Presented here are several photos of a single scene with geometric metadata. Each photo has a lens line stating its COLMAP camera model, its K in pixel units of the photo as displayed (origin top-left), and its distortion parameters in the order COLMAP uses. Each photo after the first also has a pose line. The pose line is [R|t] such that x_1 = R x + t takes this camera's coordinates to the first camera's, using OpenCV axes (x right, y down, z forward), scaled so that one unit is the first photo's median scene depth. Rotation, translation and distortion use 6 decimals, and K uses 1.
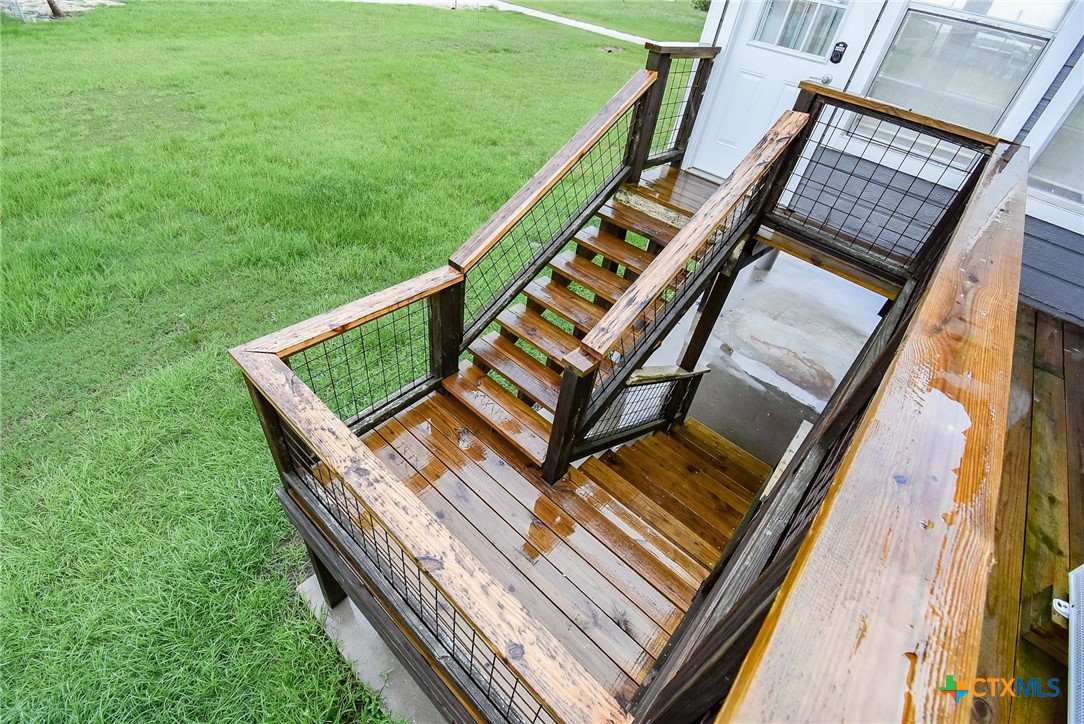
lens RADIAL K [[485.4, 0, 542.0], [0, 485.4, 353.5], [0, 0, 1]] dist [0.017708, -0.025419]
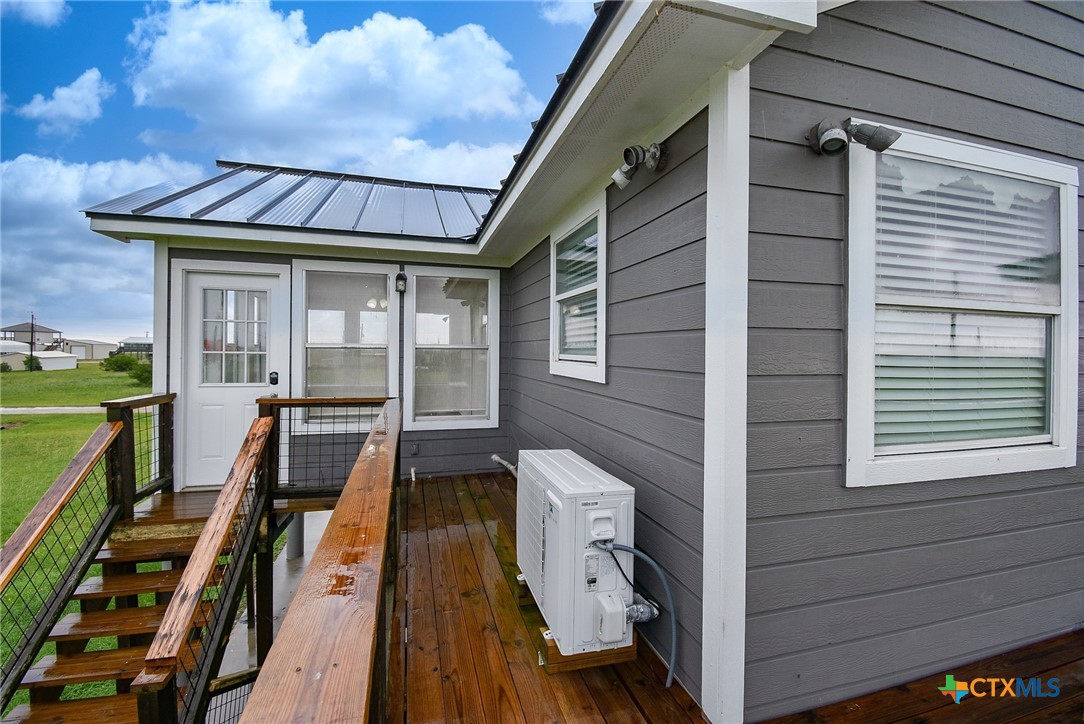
lens RADIAL K [[467.1, 0, 538.0], [0, 467.1, 357.2], [0, 0, 1]] dist [0.018099, -0.019975]
pose [[0.531304, -0.144527, 0.834762, -0.127335], [0.588688, 0.771568, -0.241099, 0.131249], [-0.609231, 0.619512, 0.495018, -0.209029]]
